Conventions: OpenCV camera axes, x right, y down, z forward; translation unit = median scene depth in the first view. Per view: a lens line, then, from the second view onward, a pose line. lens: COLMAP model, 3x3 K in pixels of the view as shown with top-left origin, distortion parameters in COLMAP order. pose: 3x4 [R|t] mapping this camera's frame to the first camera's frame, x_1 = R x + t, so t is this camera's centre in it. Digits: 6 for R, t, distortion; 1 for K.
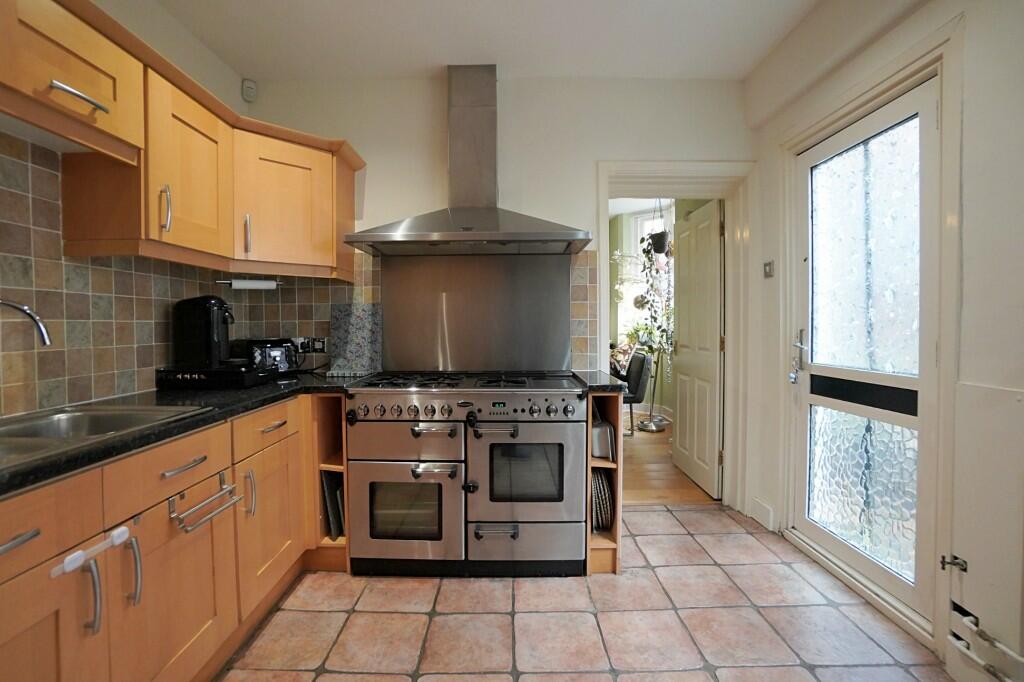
lens RADIAL K [[454.9, 0, 503.9], [0, 454.9, 331.8], [0, 0, 1]] dist [-0.064743, 0.022748]
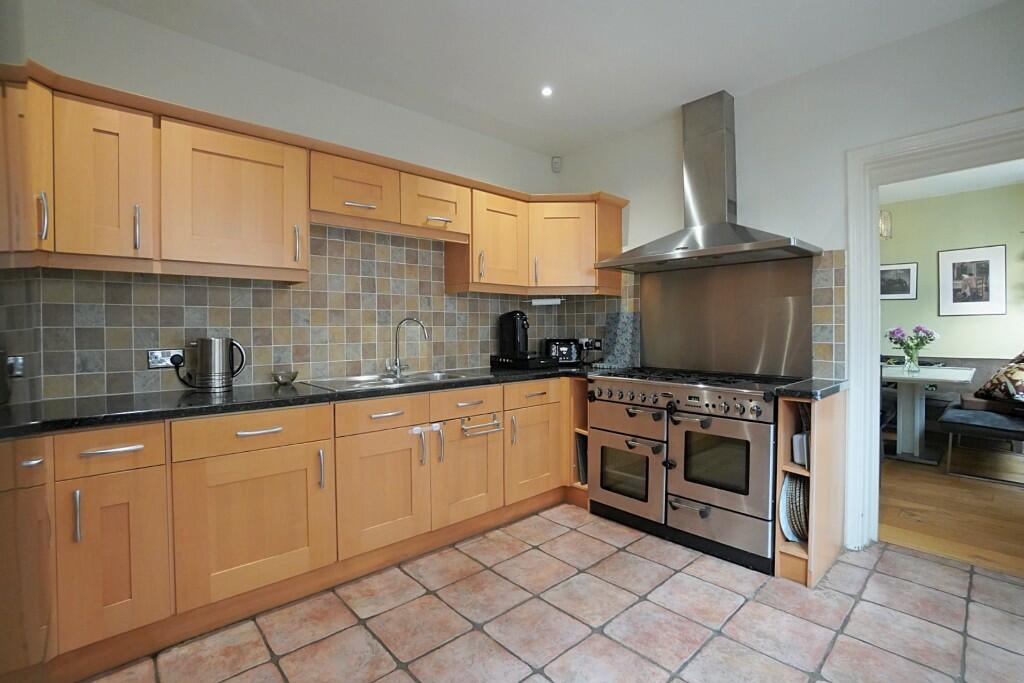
lens RADIAL K [[464.8, 0, 511.2], [0, 464.8, 330.7], [0, 0, 1]] dist [-0.066317, 0.026868]
pose [[0.679852, 0.005932, -0.733326, 0.534535], [-0.013081, 0.999906, -0.004040, -0.002483], [0.733233, 0.012339, 0.679866, -0.147297]]
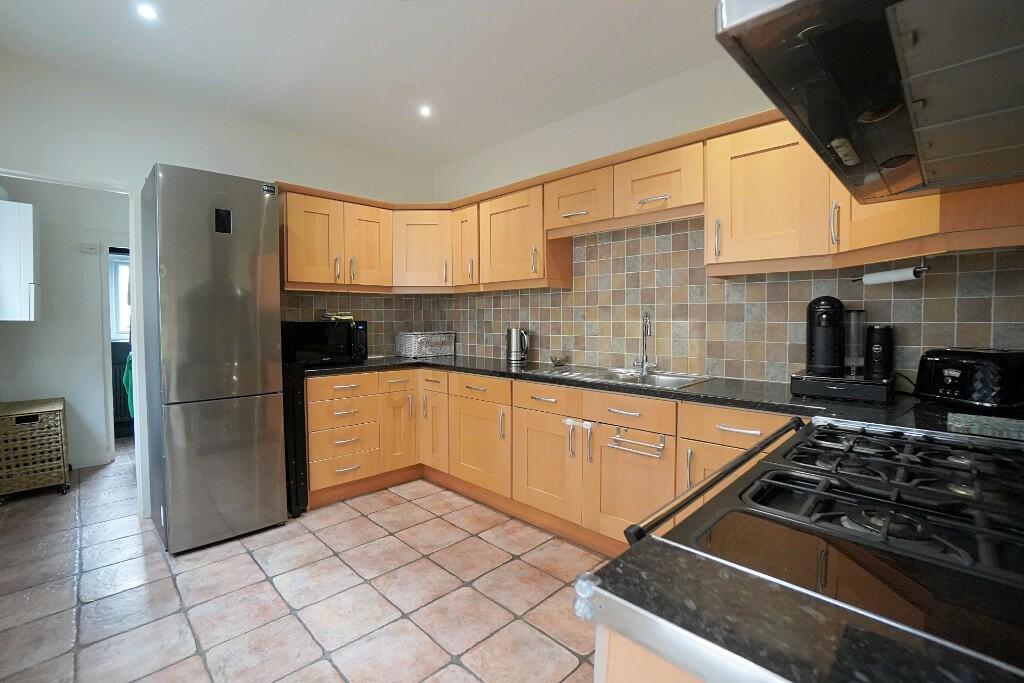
lens RADIAL K [[454.9, 0, 503.9], [0, 454.9, 332.3], [0, 0, 1]] dist [-0.064743, 0.022748]
pose [[-0.704243, 0.031879, -0.709243, 0.485526], [-0.004976, 0.998745, 0.049833, -0.047214], [0.709942, 0.038623, -0.703200, 1.145673]]
